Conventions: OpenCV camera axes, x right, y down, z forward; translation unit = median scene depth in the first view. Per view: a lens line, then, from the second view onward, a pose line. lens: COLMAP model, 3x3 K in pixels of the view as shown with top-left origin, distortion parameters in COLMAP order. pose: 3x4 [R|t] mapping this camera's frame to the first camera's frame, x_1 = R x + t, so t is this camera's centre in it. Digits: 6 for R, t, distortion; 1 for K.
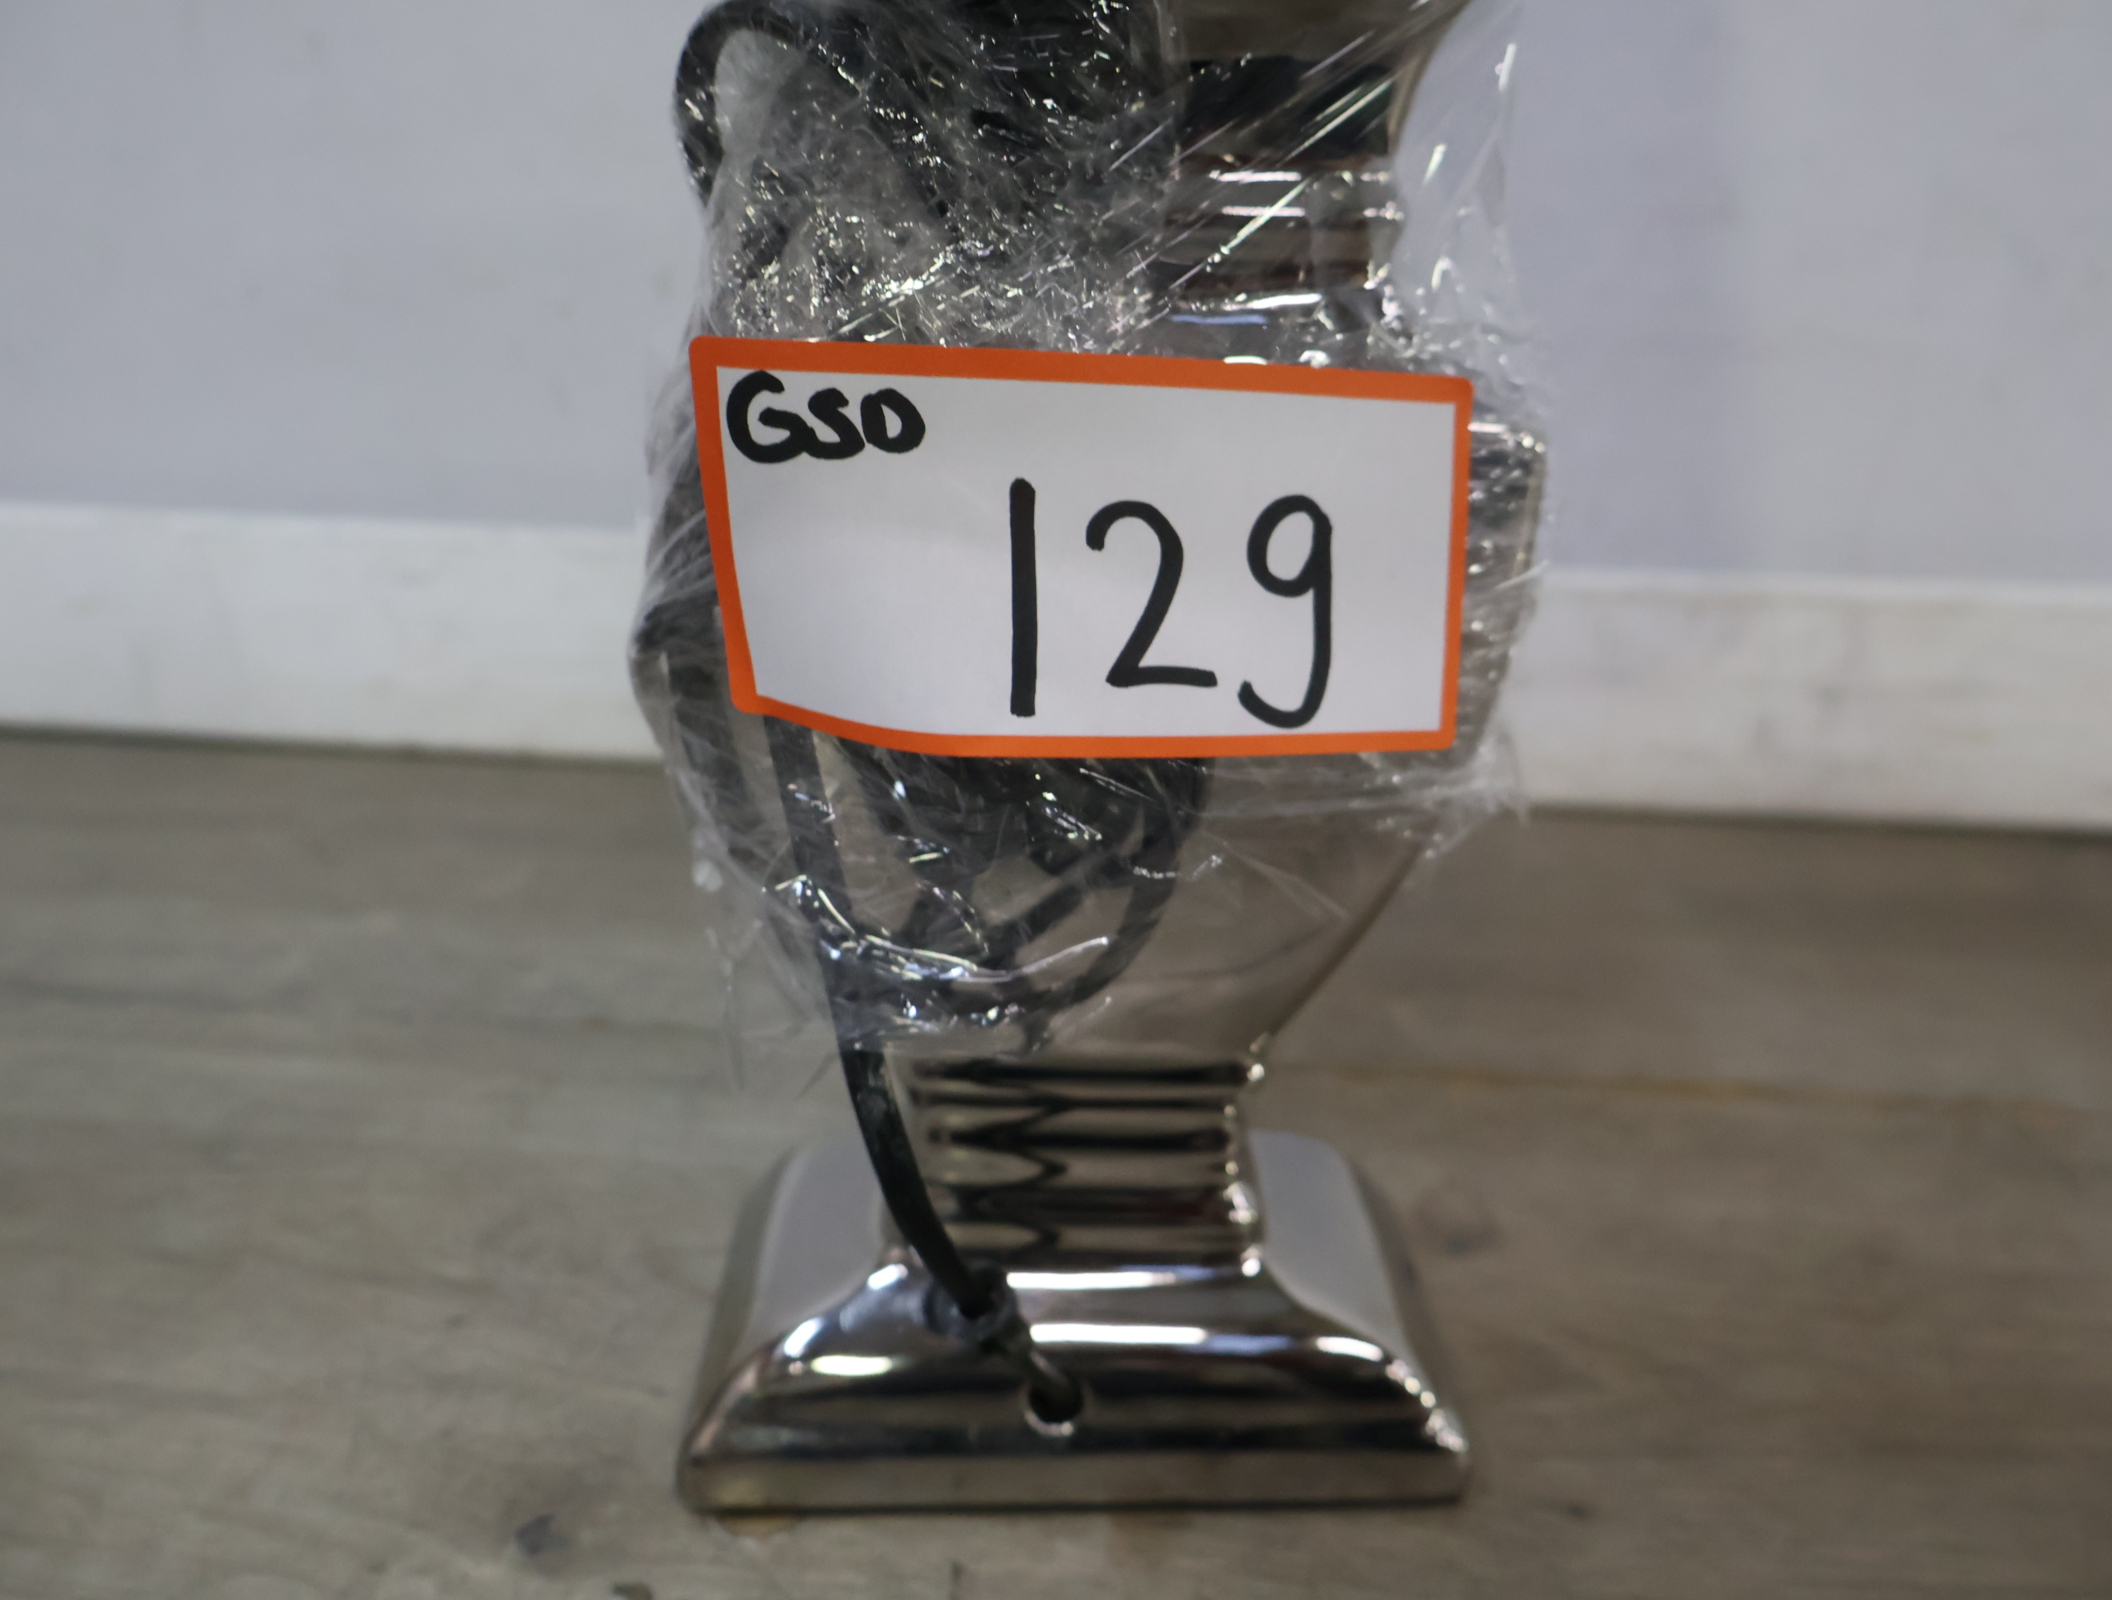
lens RADIAL K [[2083.5, 0, 1057.3], [0, 2083.5, 791.3], [0, 0, 1]] dist [0.010907, 0.000000]
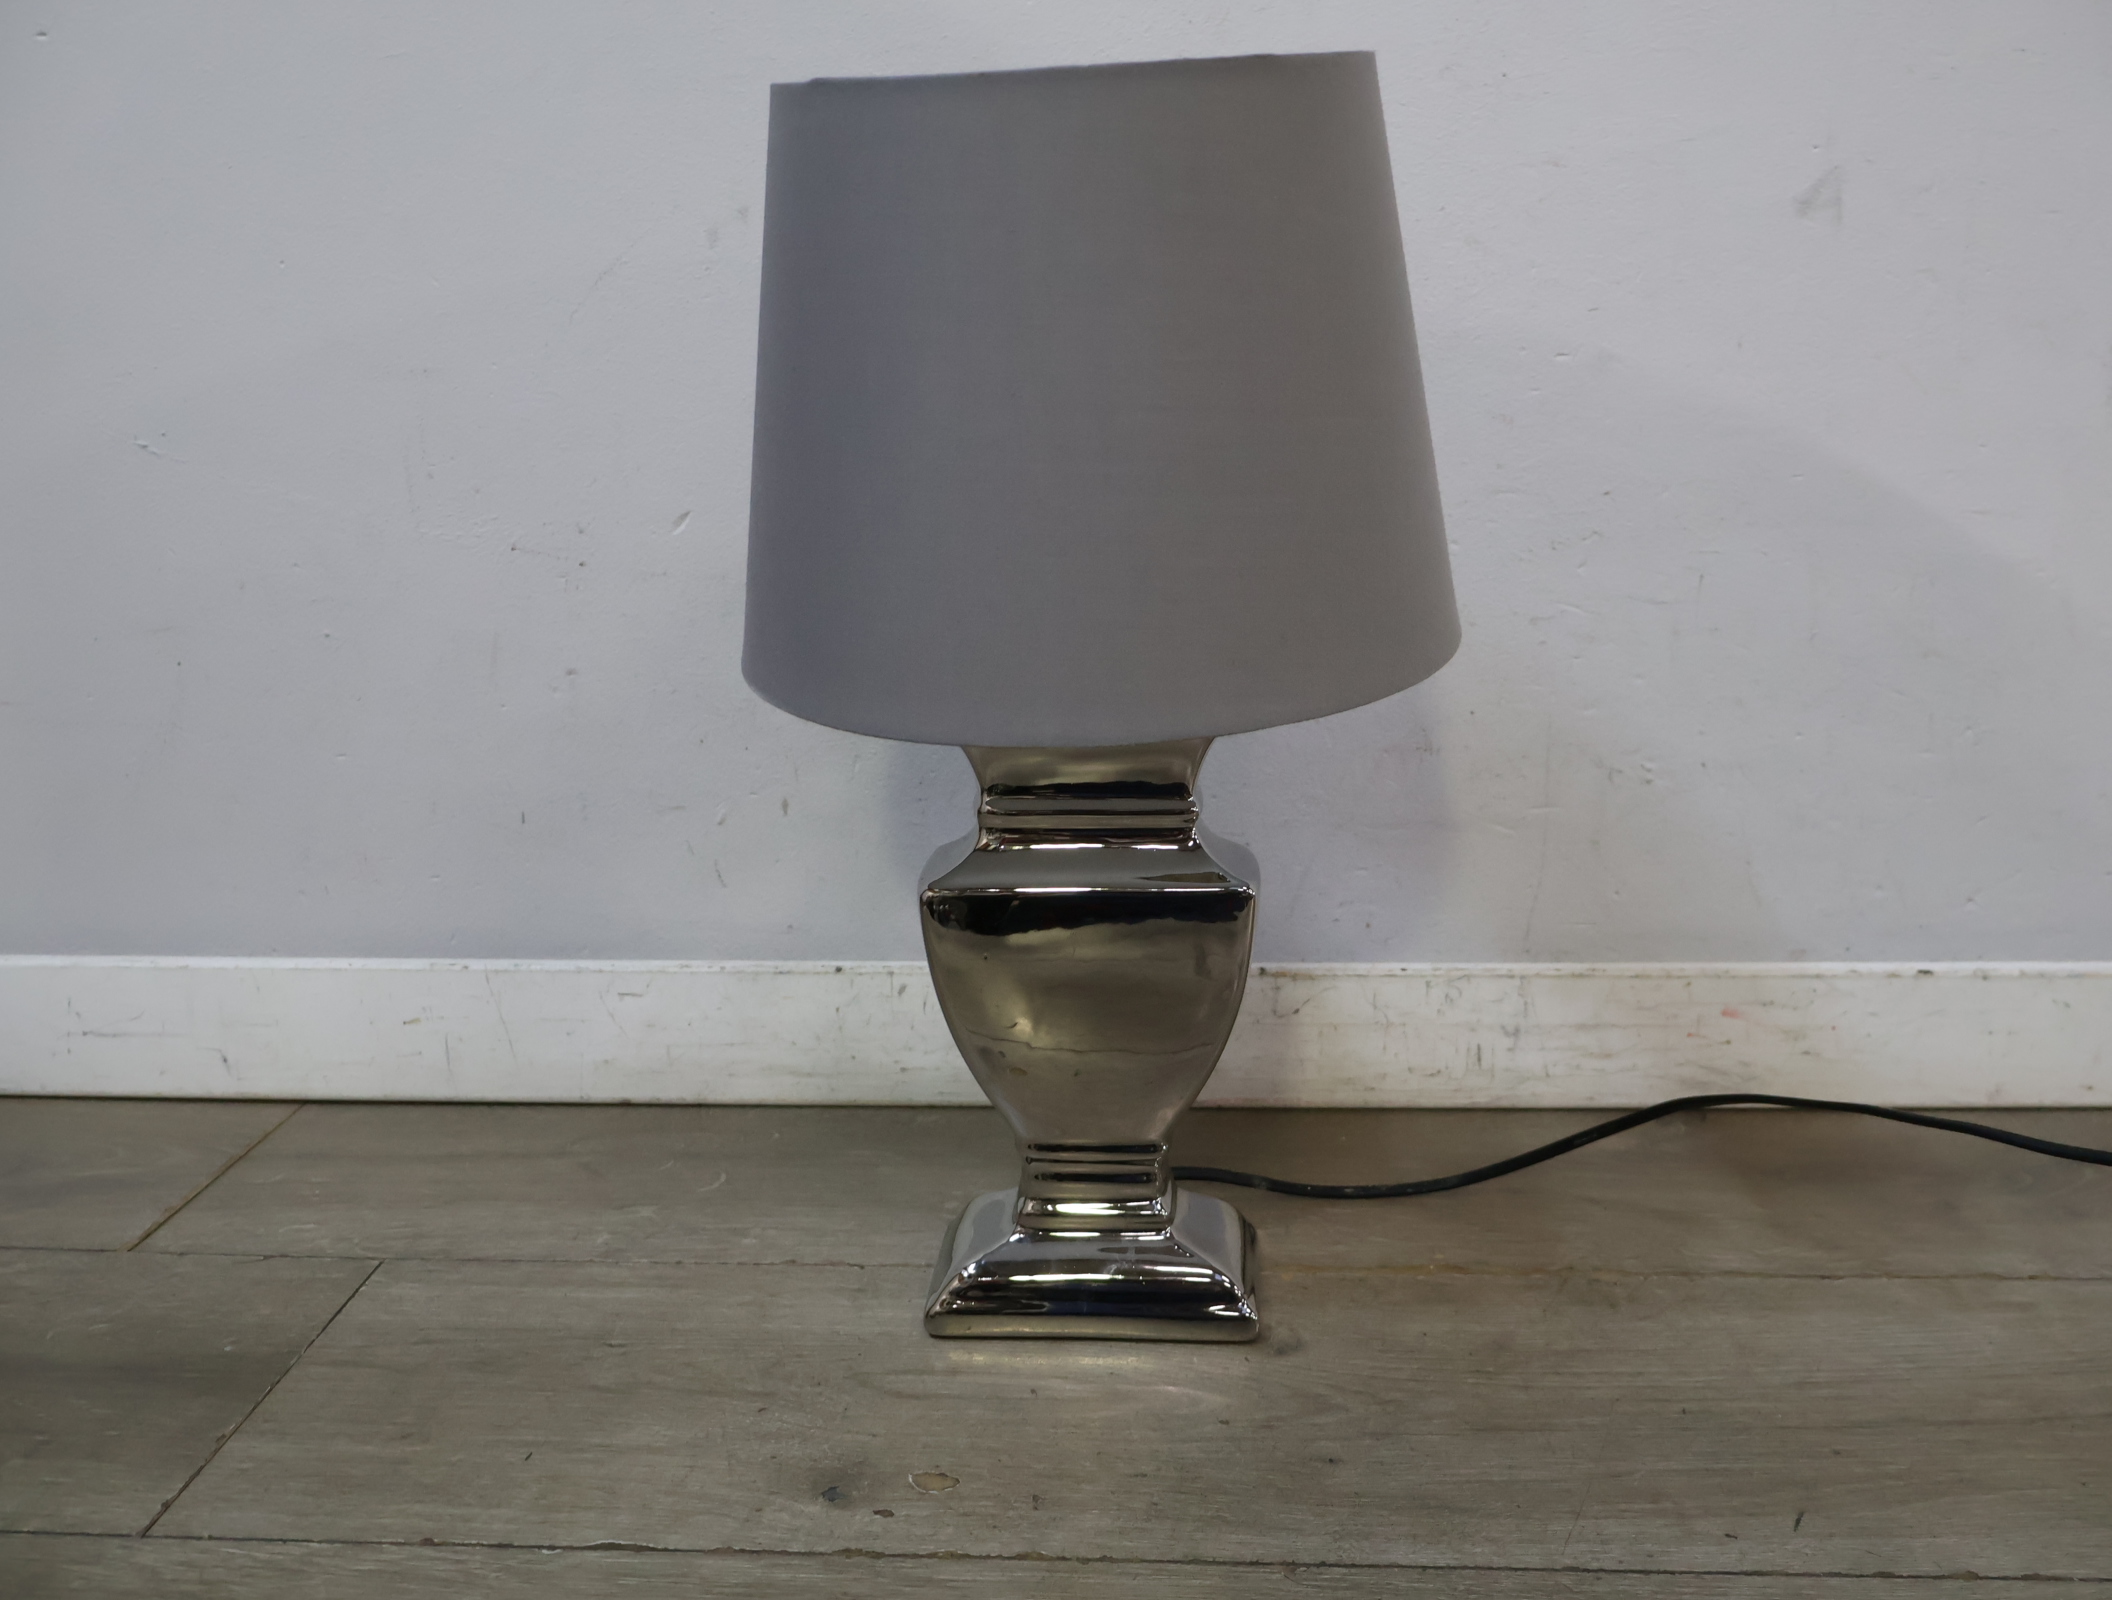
lens RADIAL K [[2083.5, 0, 1052.4], [0, 2083.5, 798.4], [0, 0, 1]] dist [0.010907, 0.000000]
pose [[0.998575, -0.039122, 0.036310, -0.074288], [0.043807, 0.989355, -0.138773, -0.028523], [-0.030495, 0.140165, 0.989658, -1.093498]]
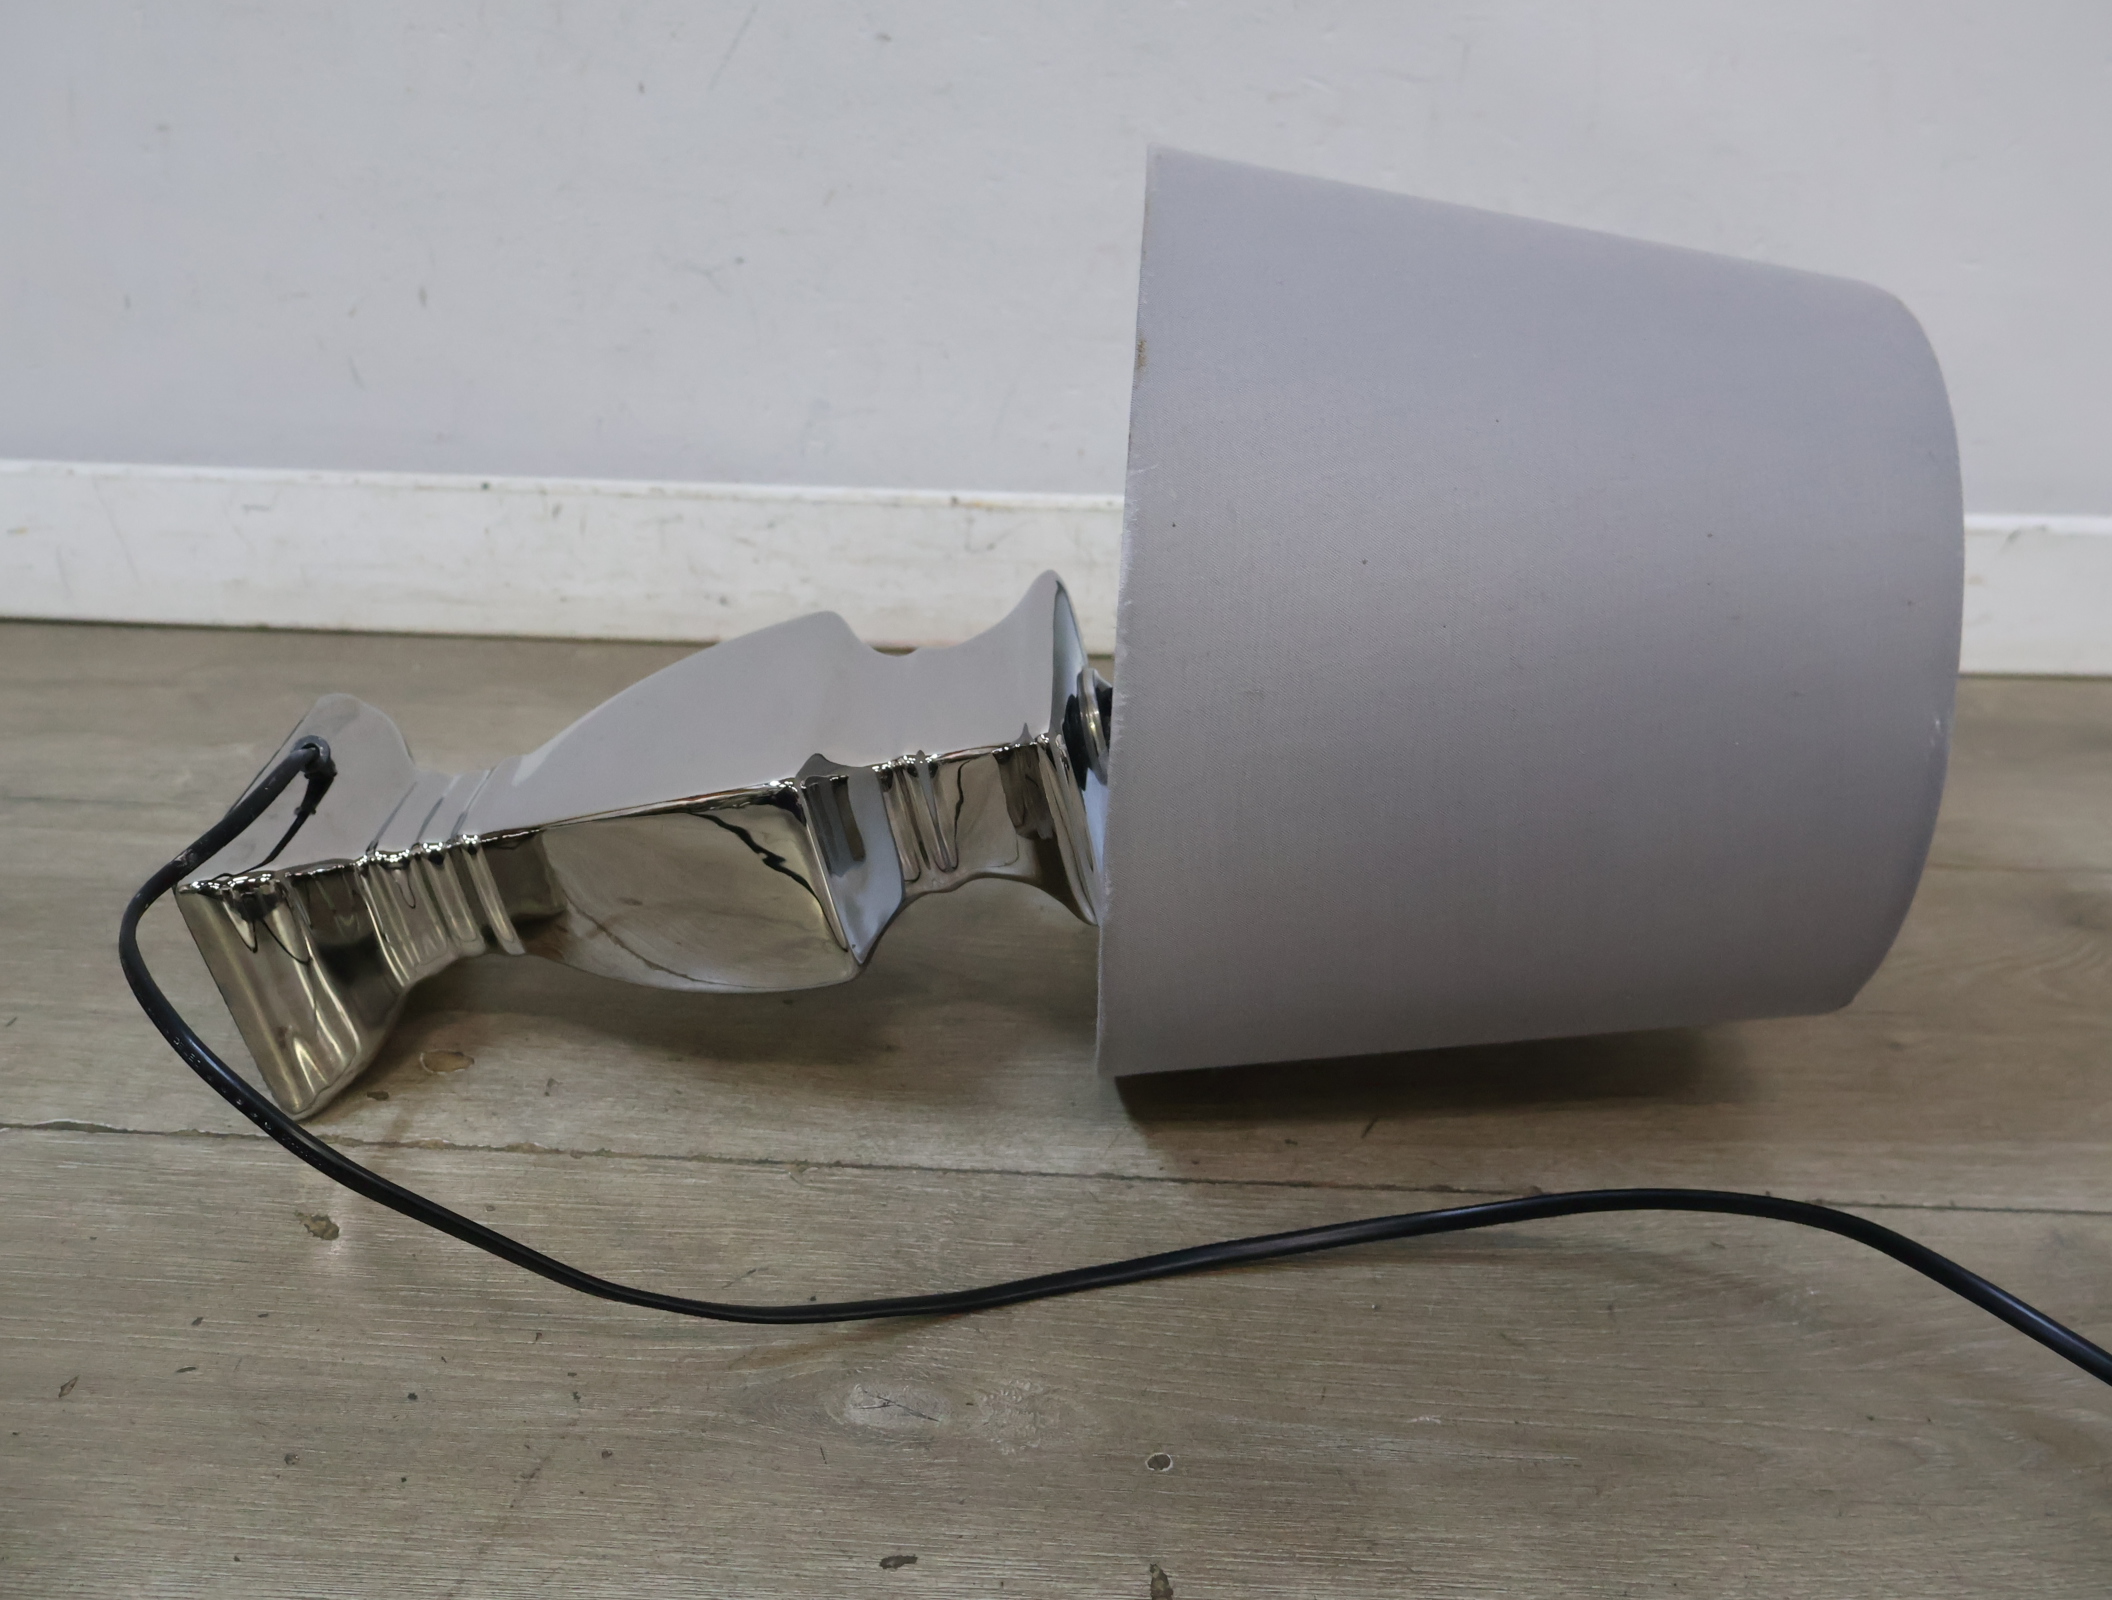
lens RADIAL K [[2083.5, 0, 1053.7], [0, 2083.5, 807.4], [0, 0, 1]] dist [0.010907, 0.000000]
pose [[0.998982, -0.022439, 0.039126, 0.319429], [0.018481, 0.994942, 0.098739, -0.053547], [-0.041144, -0.097916, 0.994344, -0.833055]]
